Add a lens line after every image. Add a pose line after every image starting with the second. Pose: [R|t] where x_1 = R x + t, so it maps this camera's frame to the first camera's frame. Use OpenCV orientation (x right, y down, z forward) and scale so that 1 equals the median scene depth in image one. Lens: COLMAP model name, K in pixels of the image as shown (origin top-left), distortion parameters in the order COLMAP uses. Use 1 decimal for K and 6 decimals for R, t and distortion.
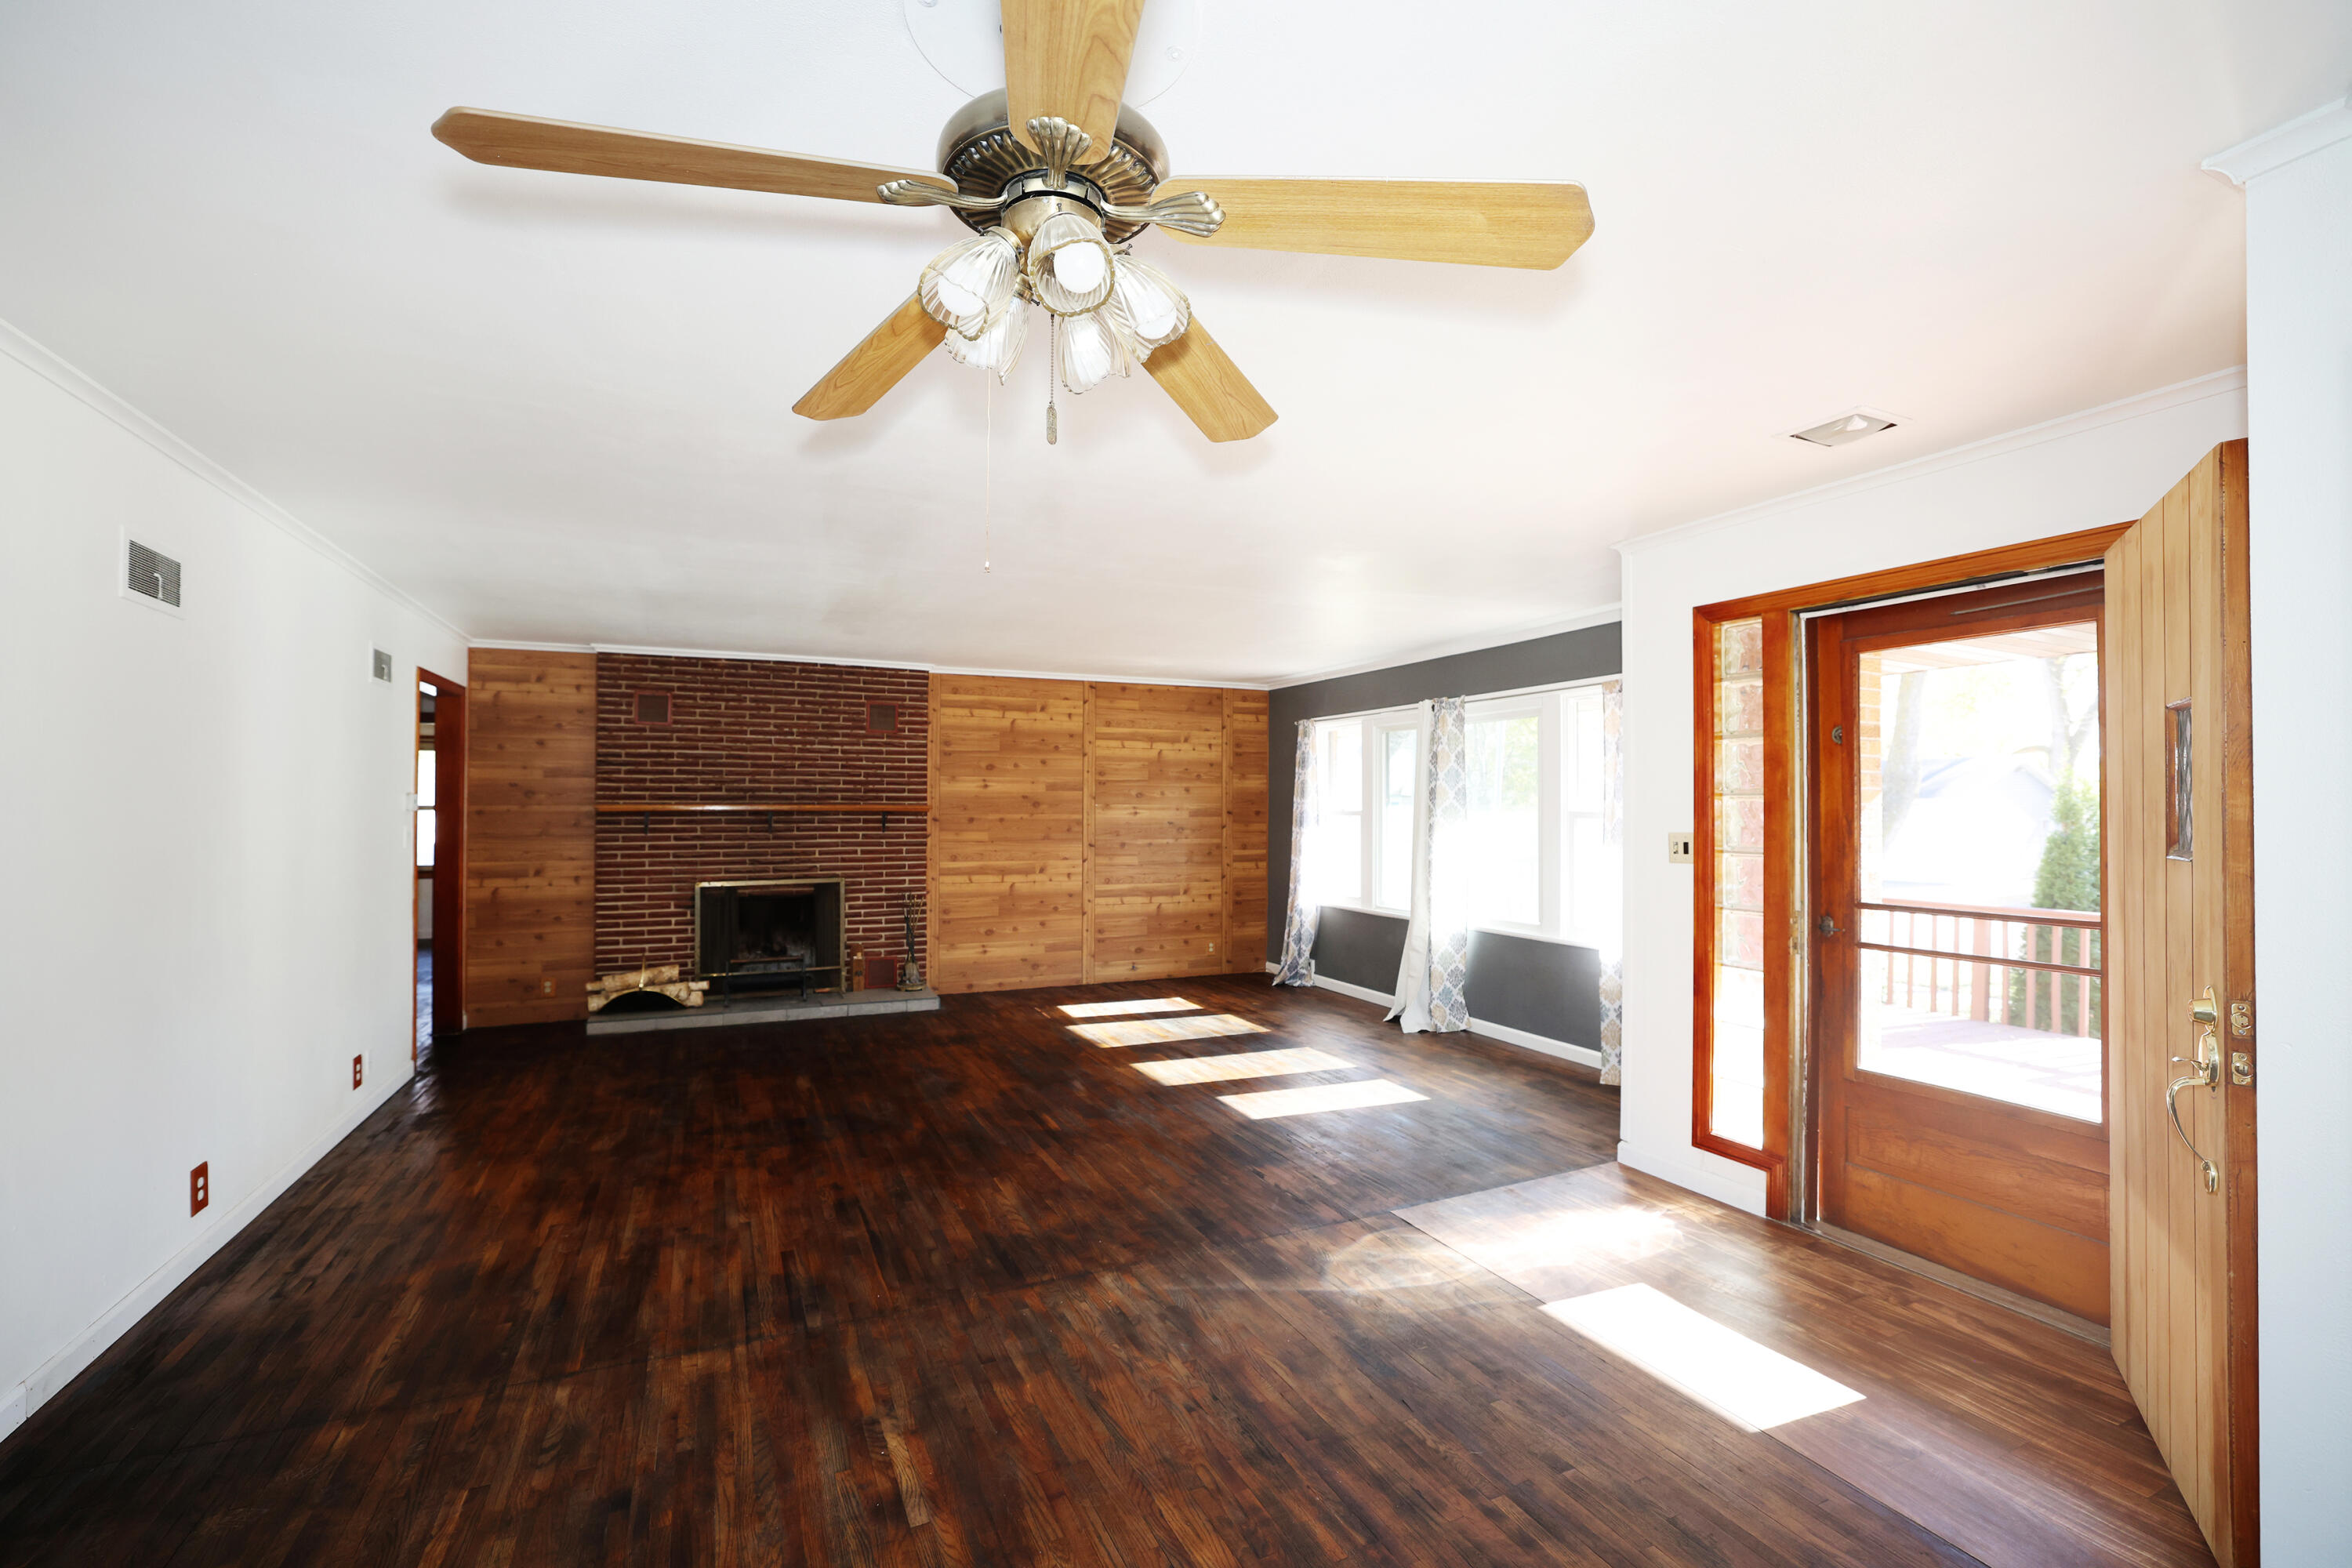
lens RADIAL K [[1006.1, 0, 1172.3], [0, 1006.1, 792.0], [0, 0, 1]] dist [-0.050259, 0.020057]
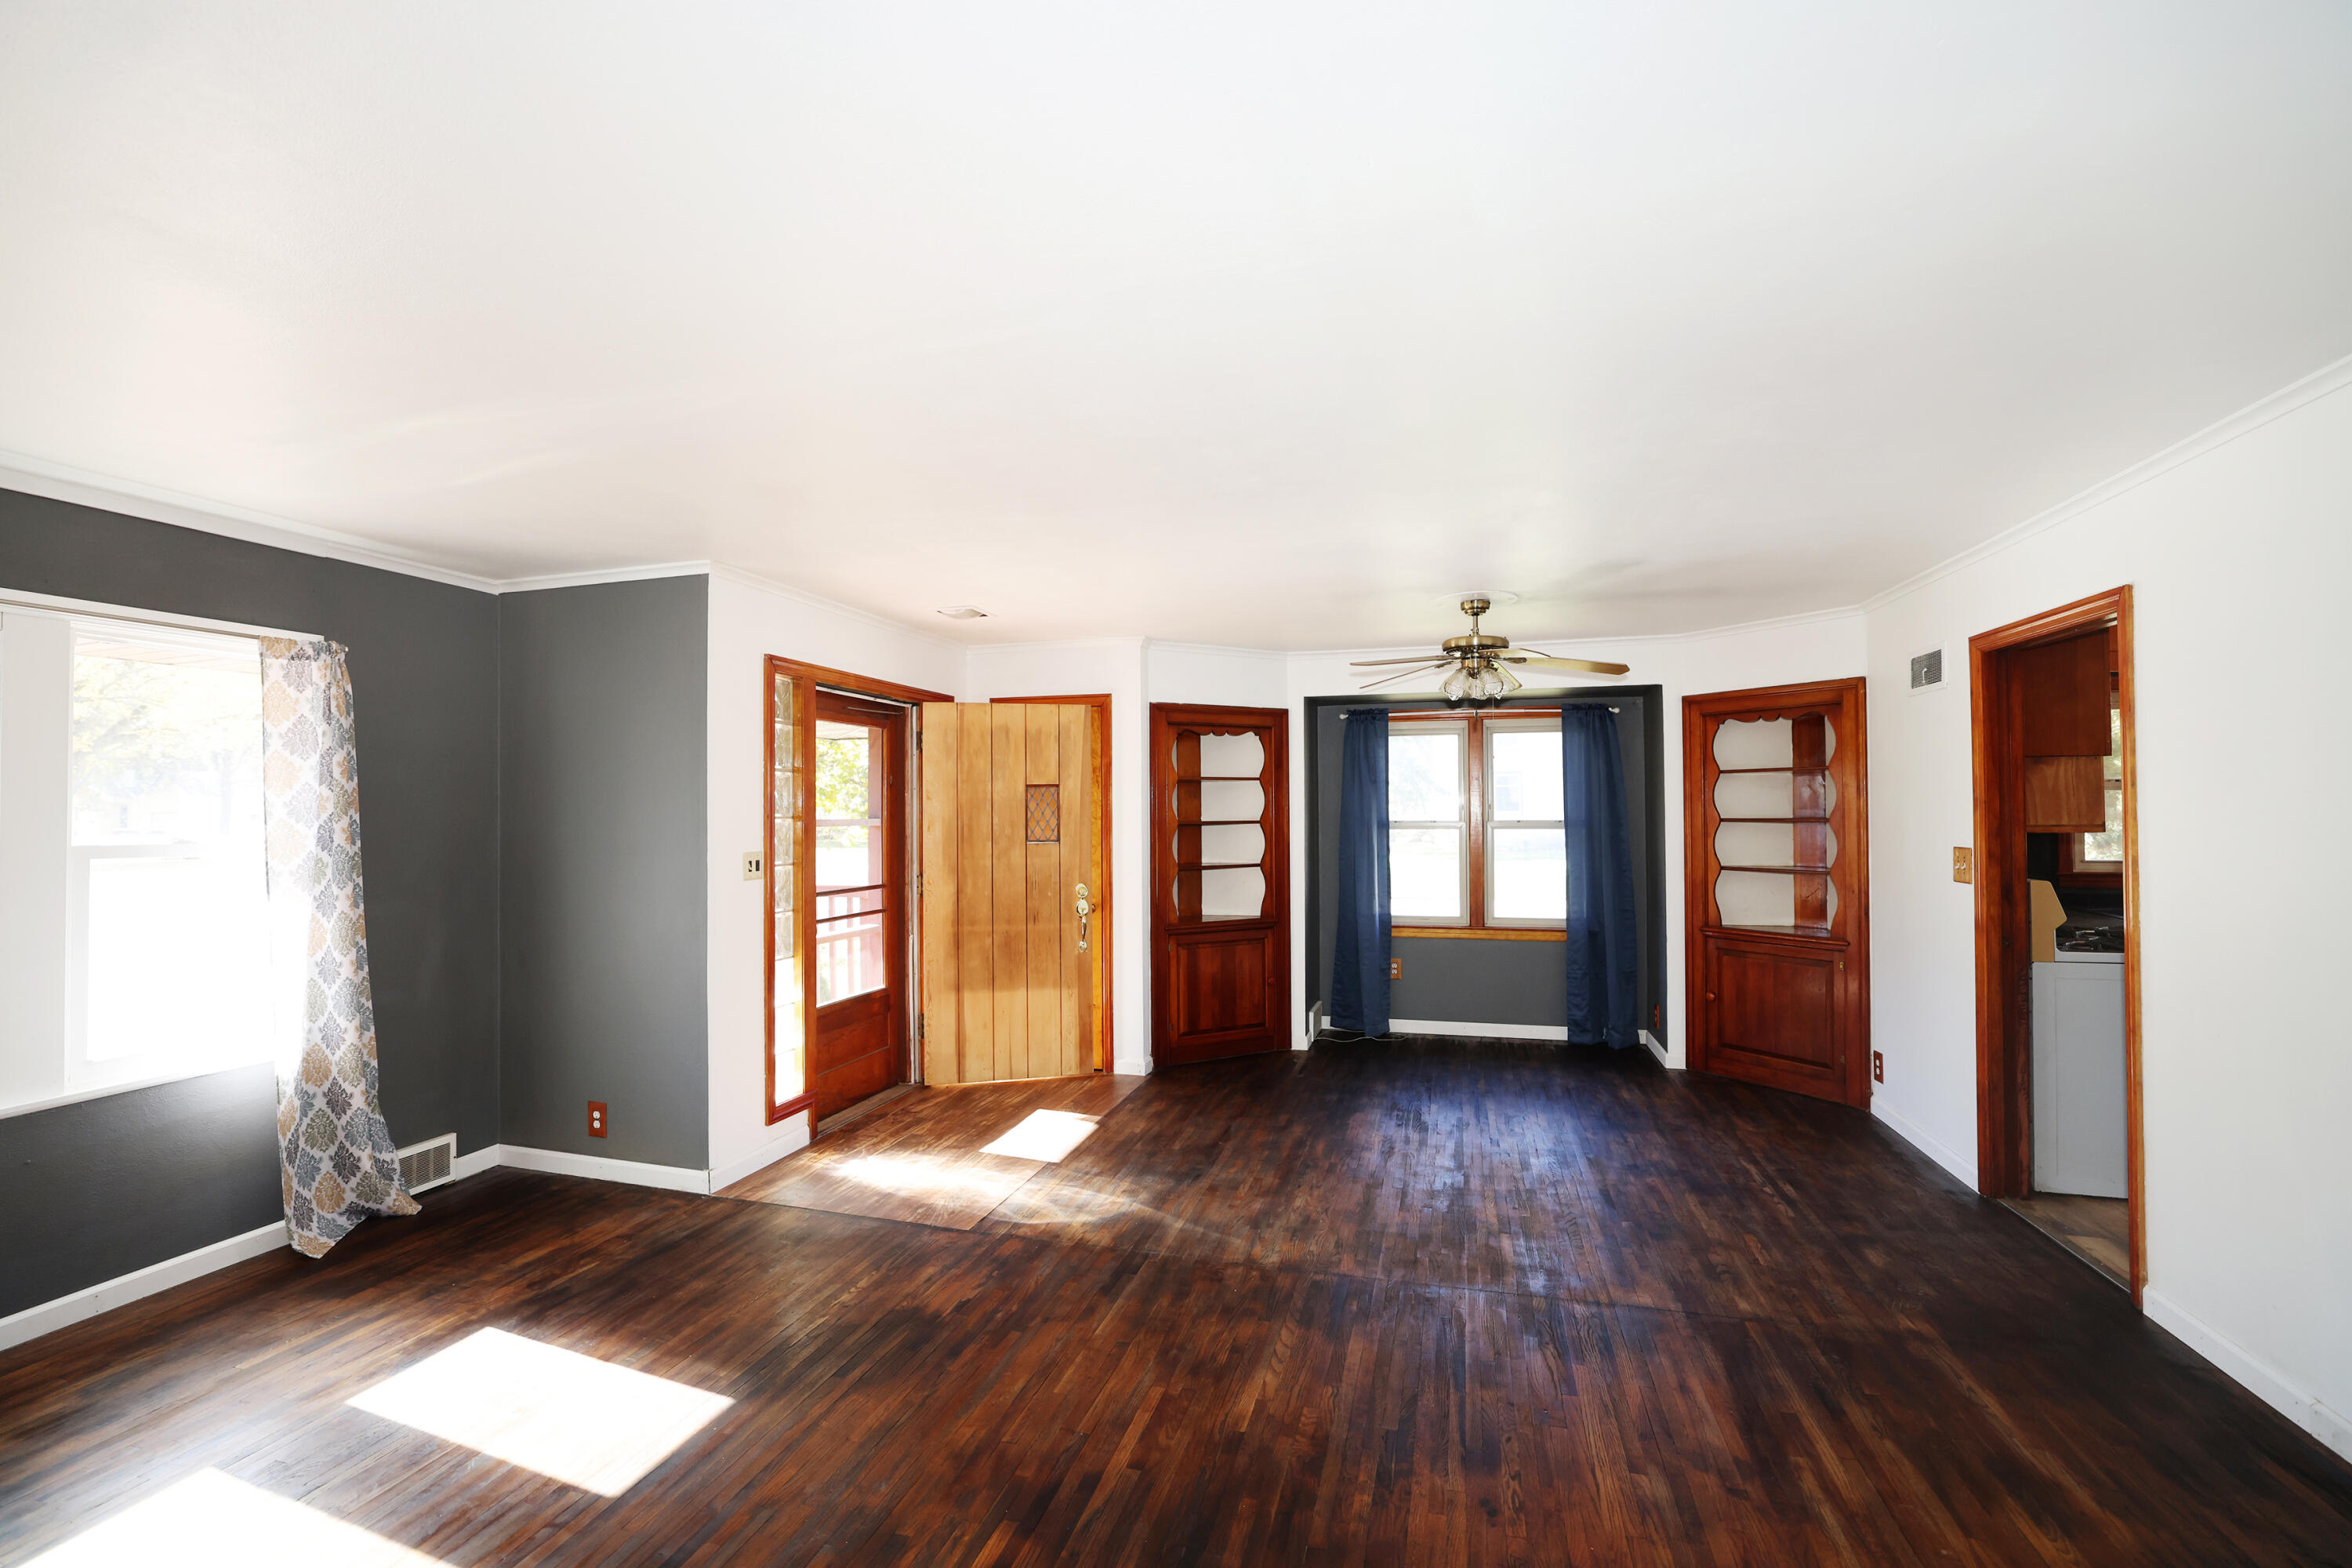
lens RADIAL K [[1006.1, 0, 1172.3], [0, 1006.1, 792.0], [0, 0, 1]] dist [-0.050259, 0.020057]
pose [[-0.758397, 0.014912, 0.651622, -0.608294], [-0.005689, 0.999549, -0.029496, 0.004411], [-0.651768, -0.026076, -0.757970, 1.652998]]
